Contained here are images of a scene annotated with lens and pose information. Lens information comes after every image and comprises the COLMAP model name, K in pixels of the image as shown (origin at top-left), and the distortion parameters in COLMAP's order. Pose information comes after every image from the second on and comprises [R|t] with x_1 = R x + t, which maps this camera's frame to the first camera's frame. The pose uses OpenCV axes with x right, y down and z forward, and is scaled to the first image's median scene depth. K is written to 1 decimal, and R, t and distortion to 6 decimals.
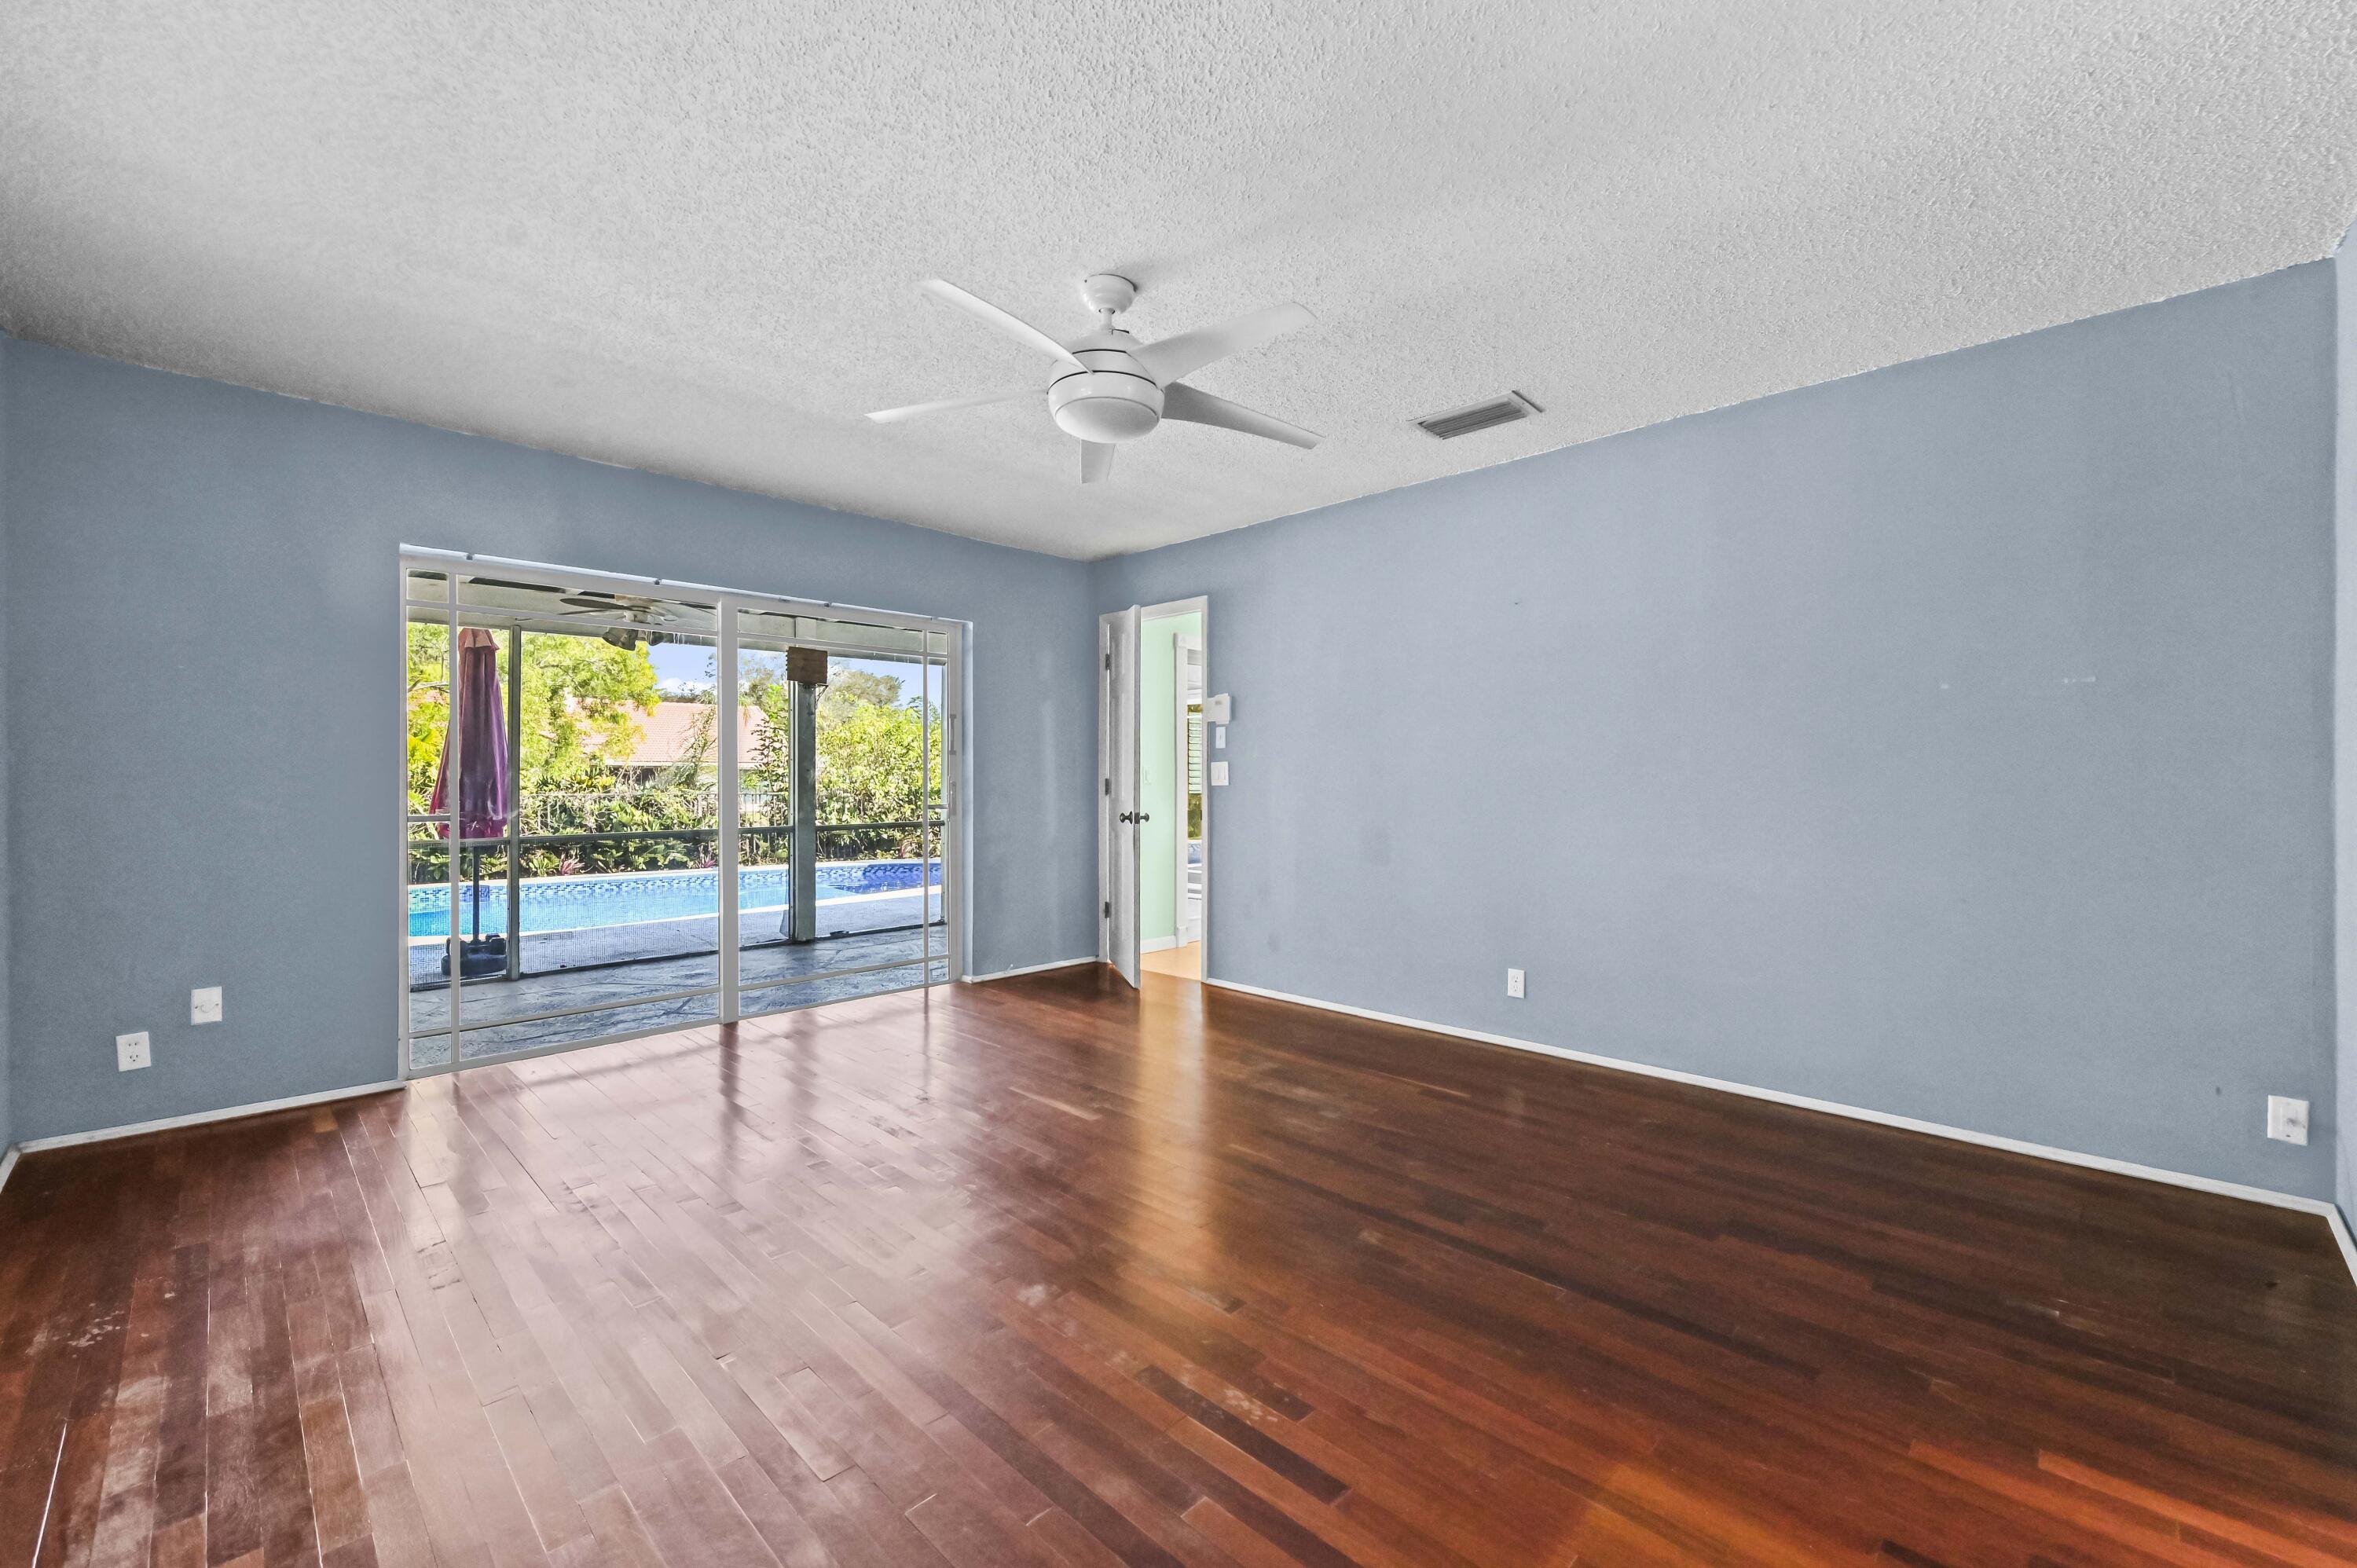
lens RADIAL K [[939.6, 0, 1188.7], [0, 939.6, 770.1], [0, 0, 1]] dist [0.006142, -0.000144]
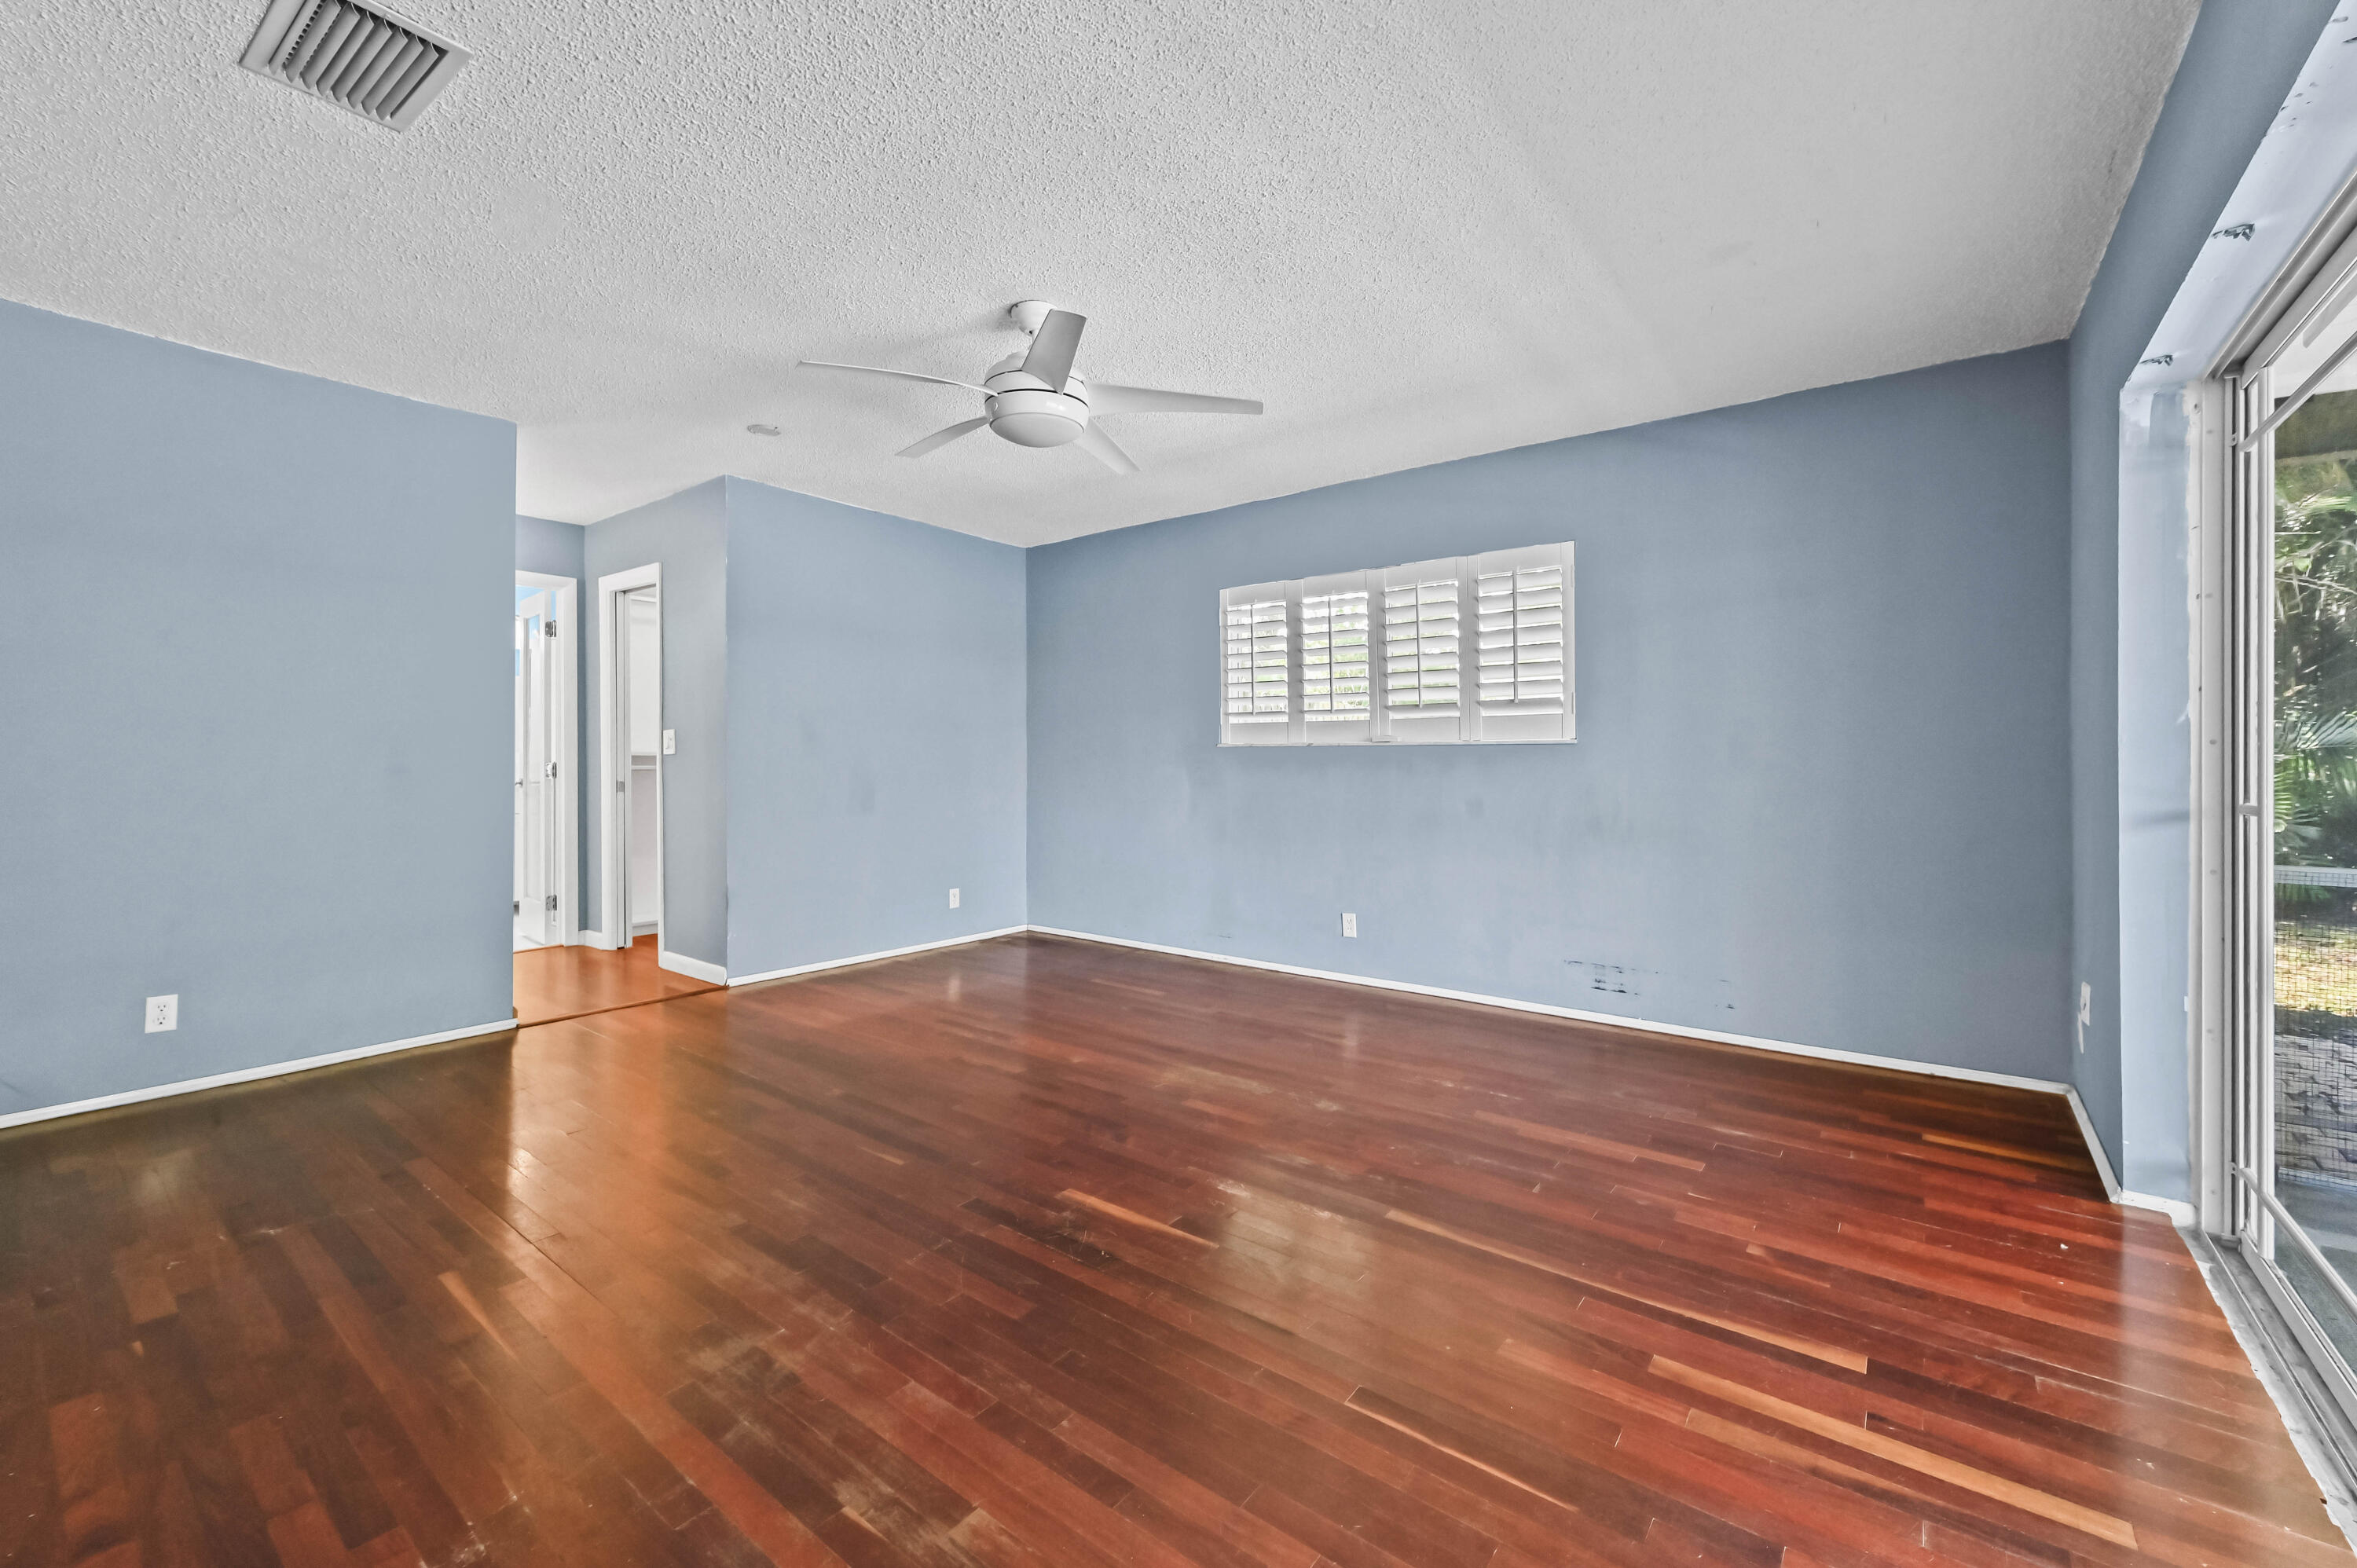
lens RADIAL K [[939.6, 0, 1188.7], [0, 939.6, 770.1], [0, 0, 1]] dist [0.006142, -0.000144]
pose [[-0.992296, -0.002270, -0.123872, -0.103686], [-0.002043, 0.999996, -0.001955, 0.027911], [0.123876, -0.001687, -0.992296, 1.763713]]
